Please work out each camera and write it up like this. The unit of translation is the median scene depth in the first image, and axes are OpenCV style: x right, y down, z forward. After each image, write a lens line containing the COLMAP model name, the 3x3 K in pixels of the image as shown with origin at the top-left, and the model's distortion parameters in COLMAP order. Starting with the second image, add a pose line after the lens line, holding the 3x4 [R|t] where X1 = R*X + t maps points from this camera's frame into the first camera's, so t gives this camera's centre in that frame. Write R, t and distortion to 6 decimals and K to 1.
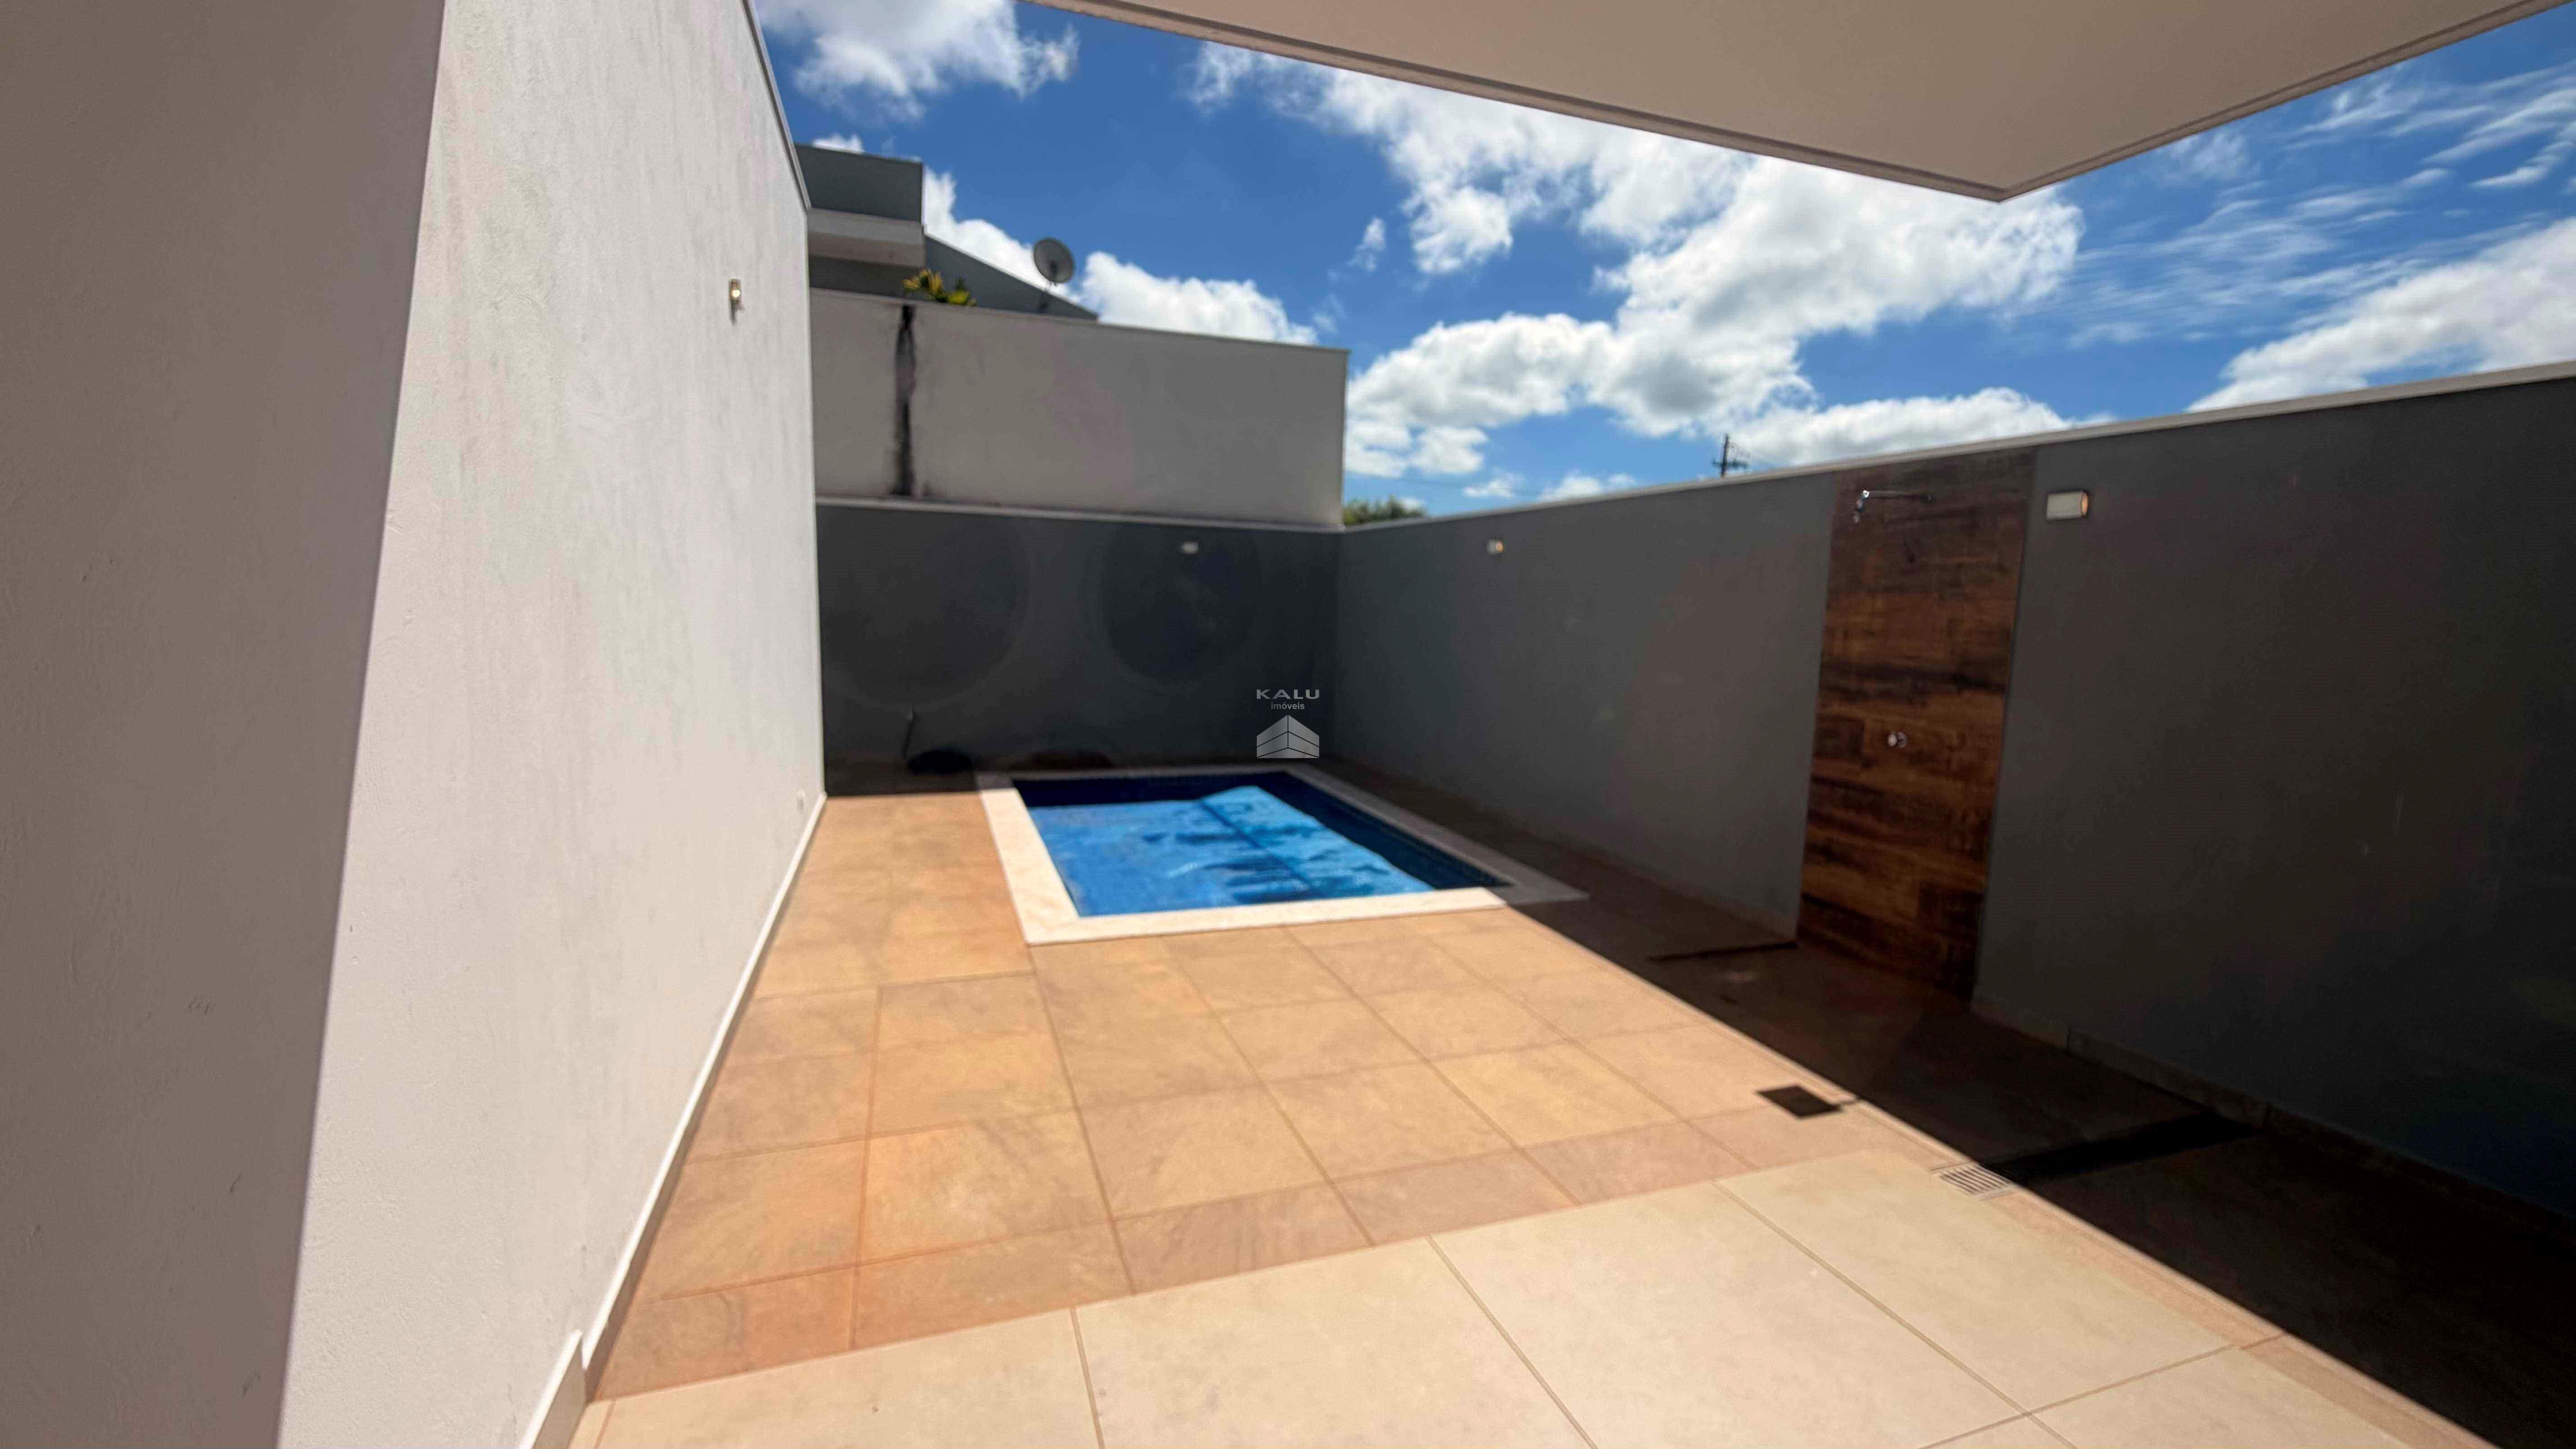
lens RADIAL K [[1035.9, 0, 1288.5], [0, 1035.9, 726.7], [0, 0, 1]] dist [-0.002778, 0.000546]
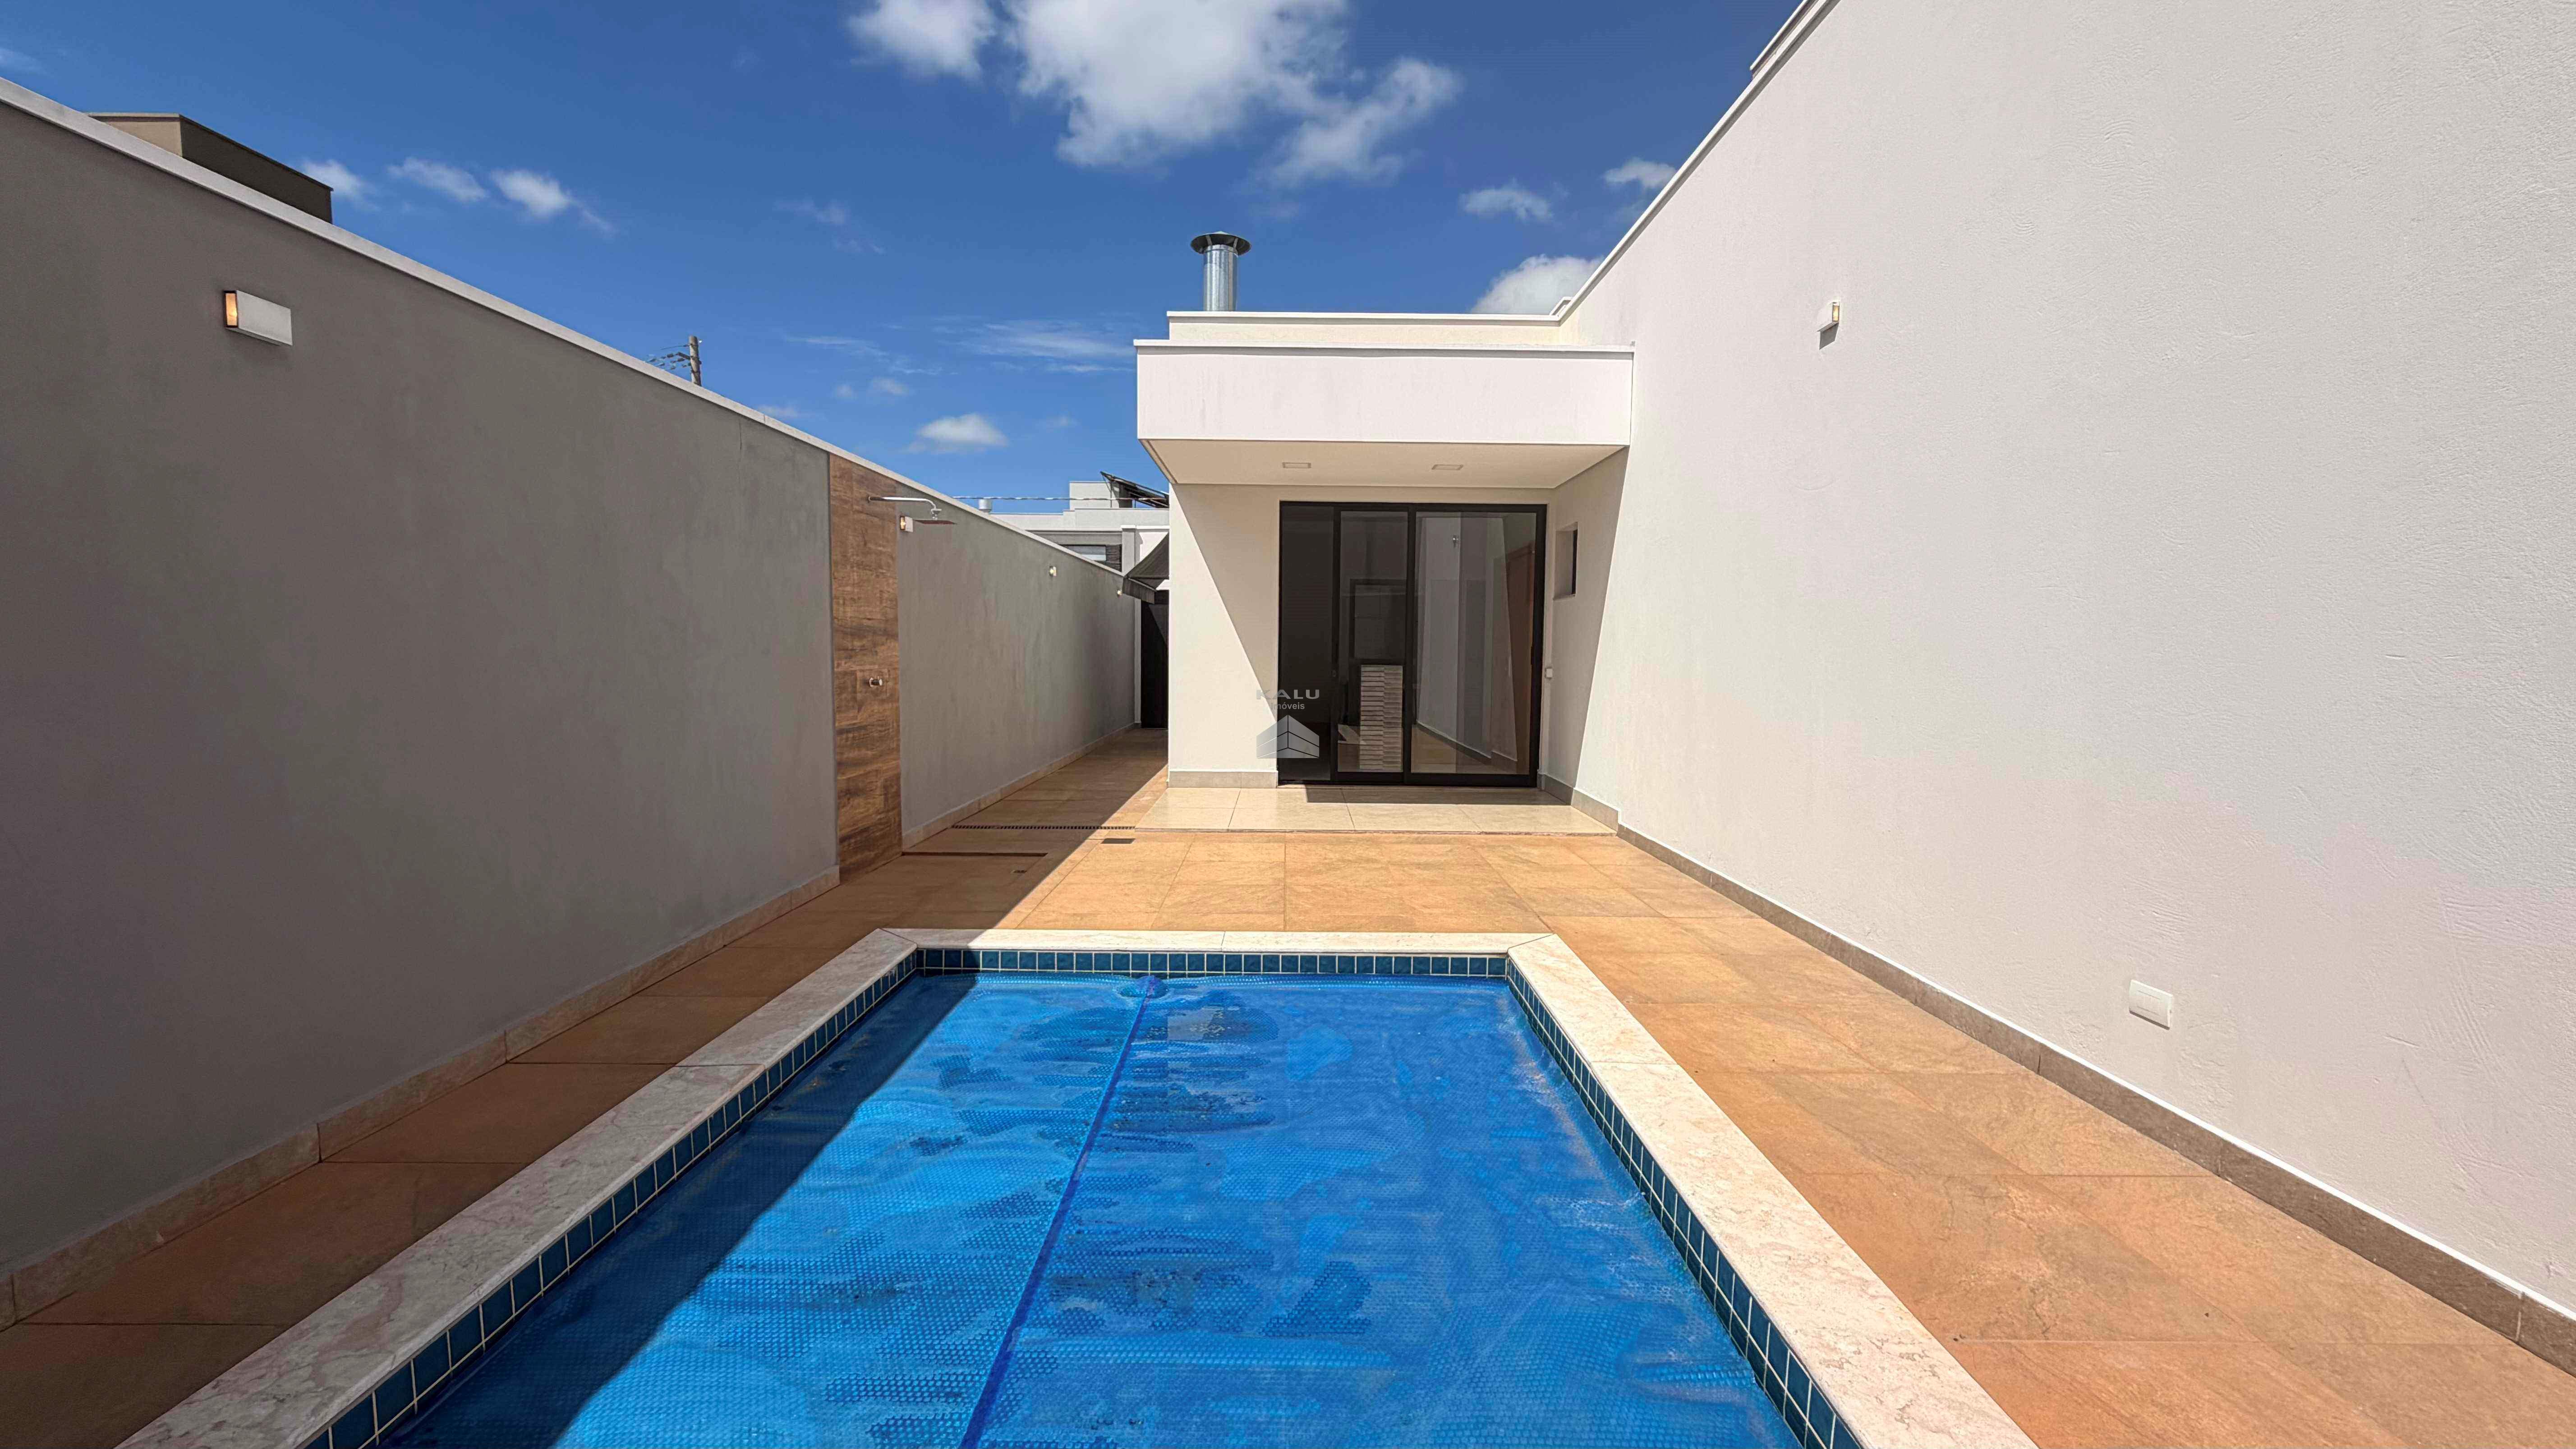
lens RADIAL K [[1035.9, 0, 1287.4], [0, 1035.9, 724.6], [0, 0, 1]] dist [-0.002778, 0.000546]
pose [[-0.942891, -0.057425, 0.328113, -0.305474], [0.009471, 0.980008, 0.198732, -0.171787], [-0.332965, 0.190490, -0.923497, 1.849007]]
